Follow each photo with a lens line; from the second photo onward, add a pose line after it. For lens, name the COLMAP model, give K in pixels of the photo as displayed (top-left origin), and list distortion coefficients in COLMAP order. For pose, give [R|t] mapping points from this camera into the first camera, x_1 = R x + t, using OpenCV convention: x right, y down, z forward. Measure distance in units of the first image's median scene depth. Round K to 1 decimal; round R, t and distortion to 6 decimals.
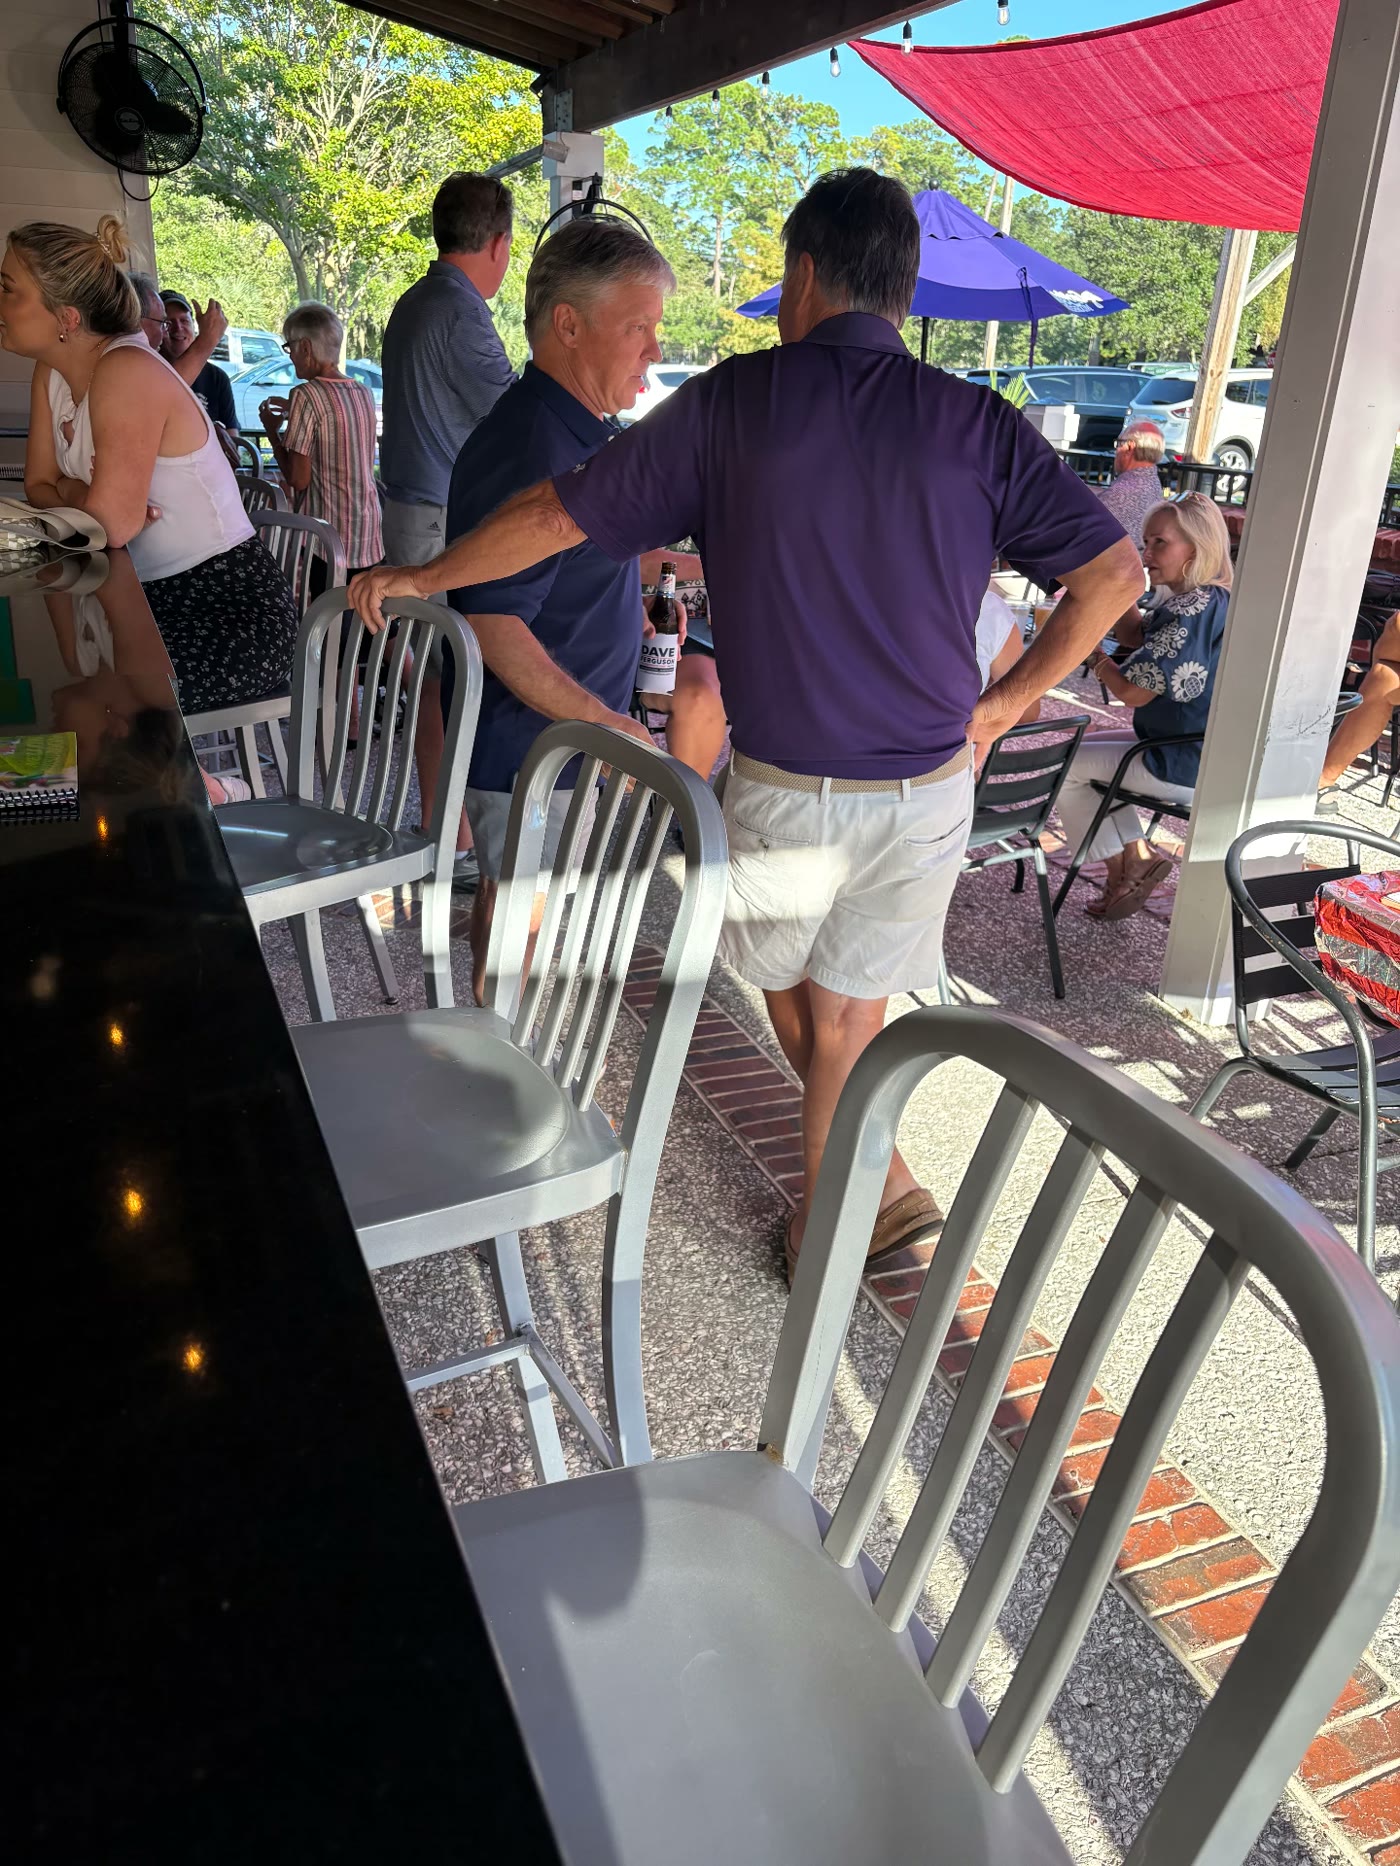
lens RADIAL K [[1429.4, 0, 696.2], [0, 1429.4, 945.5], [0, 0, 1]] dist [0.011526, -0.003556]
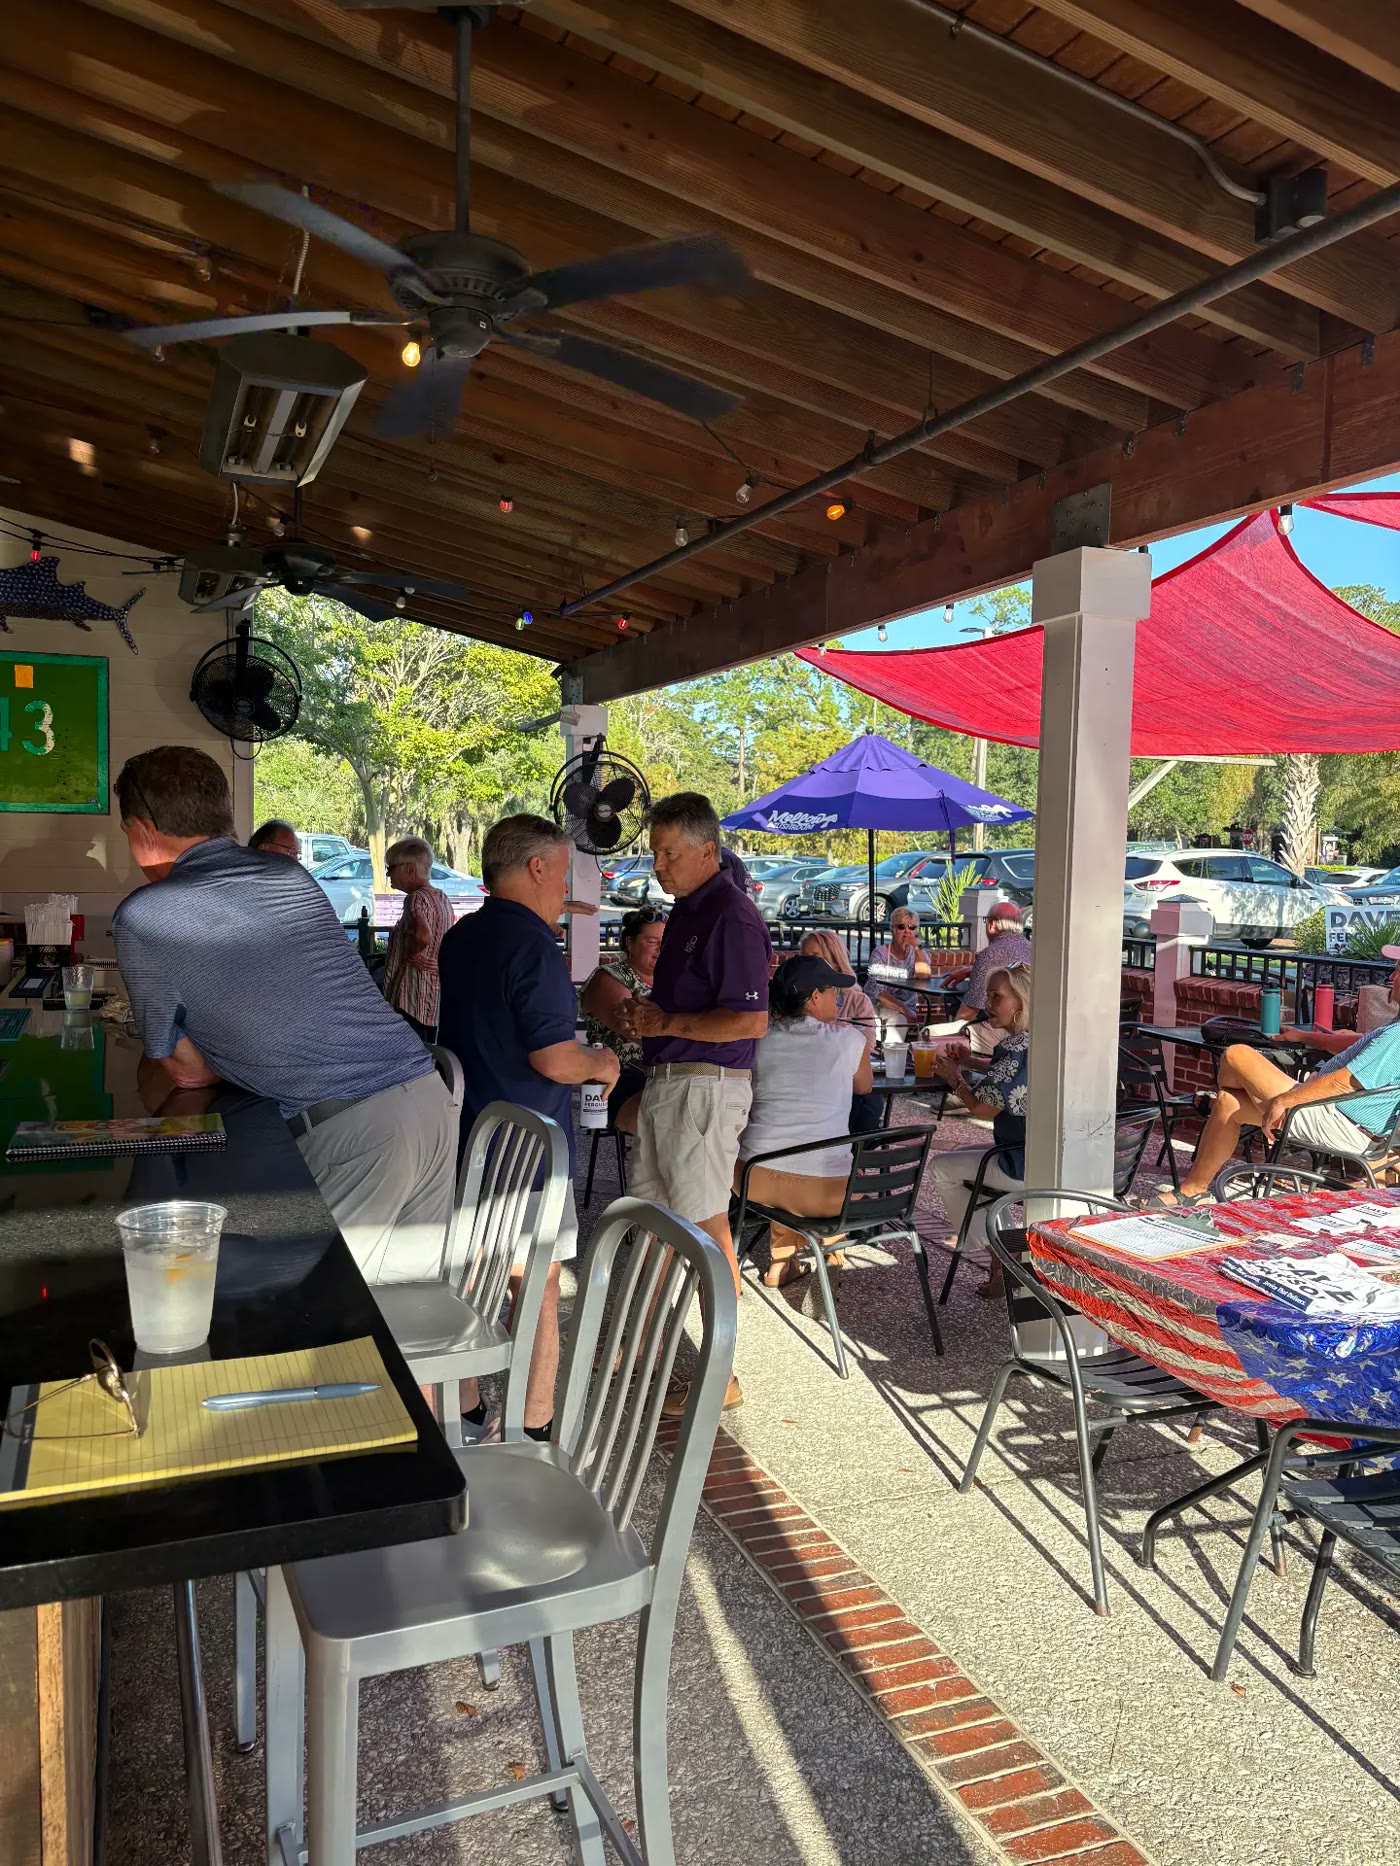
lens RADIAL K [[1404.2, 0, 700.0], [0, 1404.2, 933.0], [0, 0, 1]] dist [0.102577, -0.109807]
pose [[0.999627, -0.020384, -0.018174, 0.038642], [0.013477, 0.947024, -0.320880, 0.041301], [0.023752, 0.320515, 0.946946, -0.142005]]
